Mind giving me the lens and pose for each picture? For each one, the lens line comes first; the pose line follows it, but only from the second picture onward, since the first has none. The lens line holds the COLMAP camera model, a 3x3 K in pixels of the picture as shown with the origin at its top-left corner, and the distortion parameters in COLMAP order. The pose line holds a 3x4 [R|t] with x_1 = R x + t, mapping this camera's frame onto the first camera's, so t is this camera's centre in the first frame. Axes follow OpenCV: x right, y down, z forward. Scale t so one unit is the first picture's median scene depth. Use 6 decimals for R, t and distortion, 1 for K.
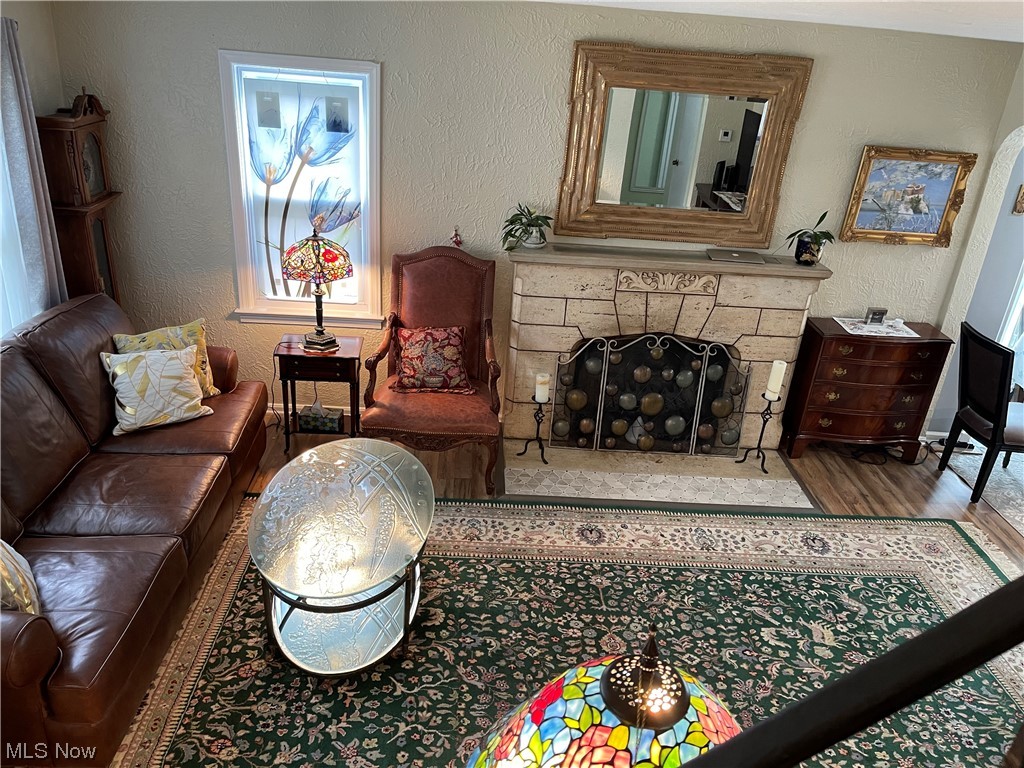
lens RADIAL K [[768.5, 0, 510.0], [0, 768.5, 388.2], [0, 0, 1]] dist [0.056520, -0.072341]
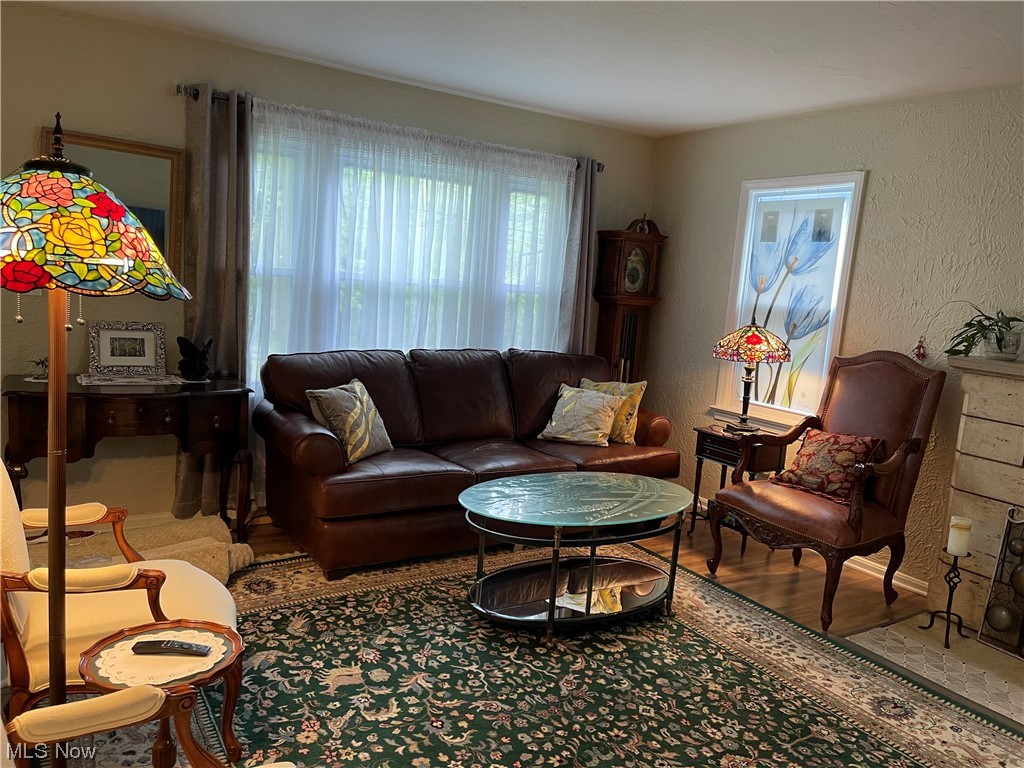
lens RADIAL K [[768.5, 0, 520.1], [0, 768.5, 389.5], [0, 0, 1]] dist [0.056520, -0.072341]
pose [[0.513194, 0.091934, -0.853335, 0.456591], [-0.398037, 0.906355, -0.141733, 0.147823], [0.760394, 0.412395, 0.501729, 0.255295]]
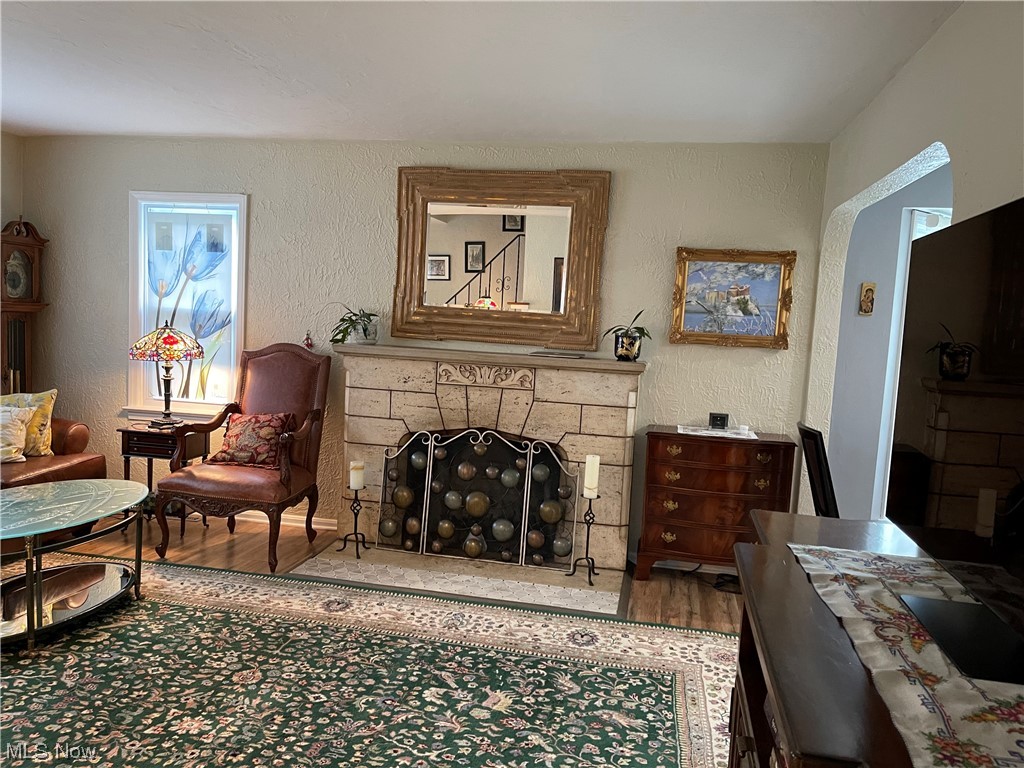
lens RADIAL K [[768.5, 0, 515.1], [0, 768.5, 392.0], [0, 0, 1]] dist [0.056520, -0.072341]
pose [[0.973128, 0.003100, -0.230245, 0.481976], [-0.082865, 0.937635, -0.337601, 0.223696], [0.214839, 0.347608, 0.912695, 0.093302]]
